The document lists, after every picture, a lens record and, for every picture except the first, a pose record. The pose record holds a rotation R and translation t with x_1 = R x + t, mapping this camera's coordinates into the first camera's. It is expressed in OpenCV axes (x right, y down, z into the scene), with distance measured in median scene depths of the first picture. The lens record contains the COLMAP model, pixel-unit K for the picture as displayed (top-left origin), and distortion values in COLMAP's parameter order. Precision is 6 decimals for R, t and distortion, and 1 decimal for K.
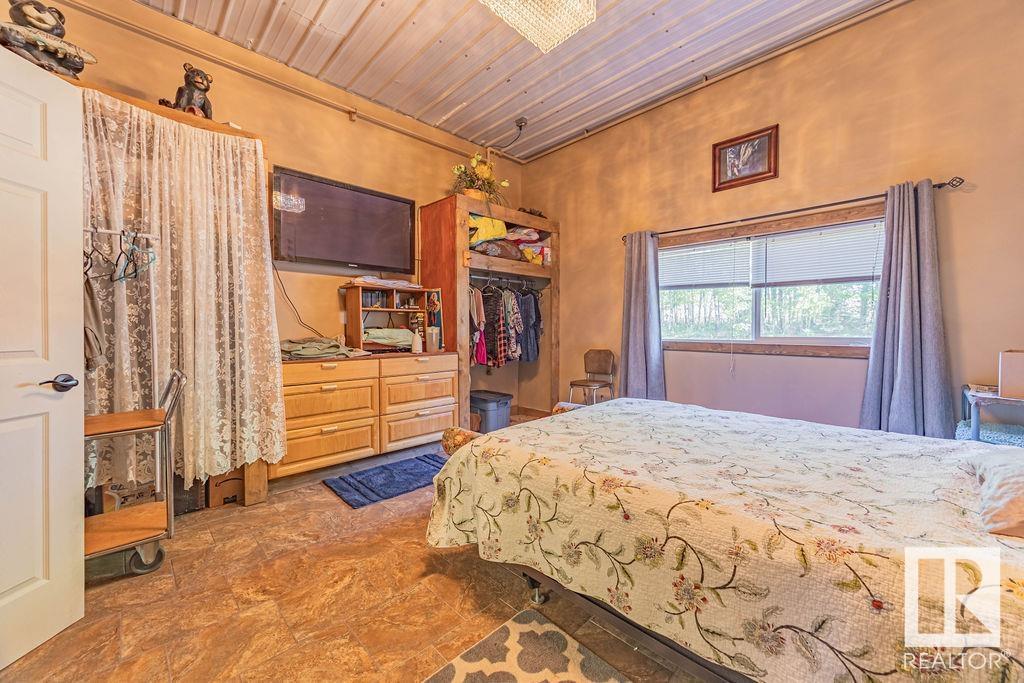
lens RADIAL K [[395.3, 0, 513.7], [0, 395.3, 336.8], [0, 0, 1]] dist [0.005737, -0.001050]
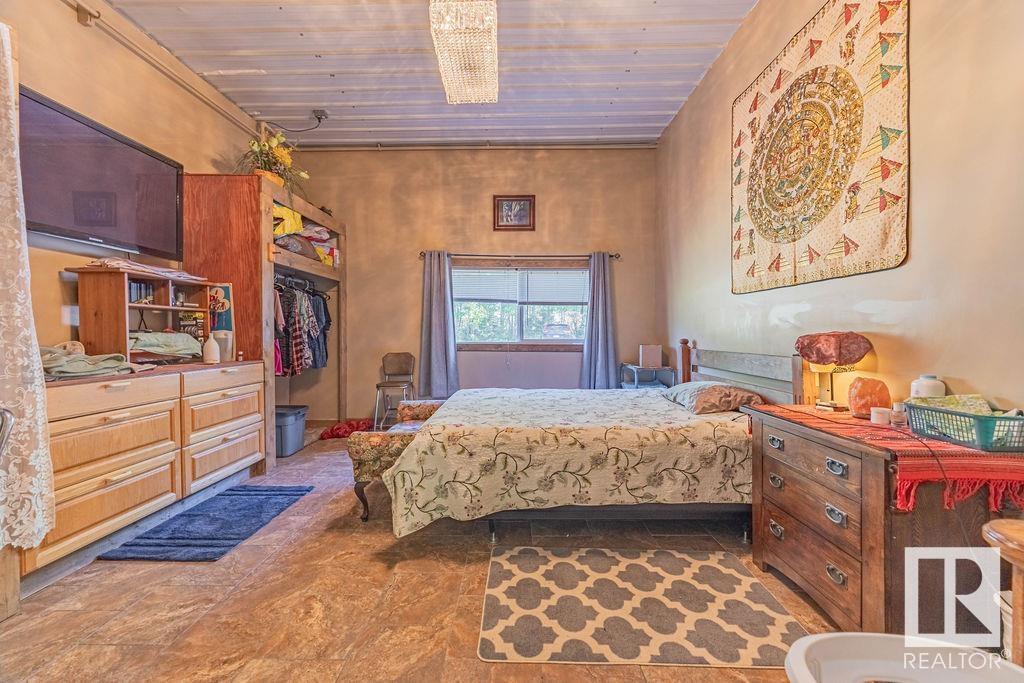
lens RADIAL K [[395.3, 0, 517.0], [0, 395.3, 339.2], [0, 0, 1]] dist [0.005737, -0.001050]
pose [[0.707137, -0.009642, 0.707011, -0.405859], [0.014362, 0.999897, -0.000728, 0.001580], [-0.706930, 0.010669, 0.707203, 0.008702]]
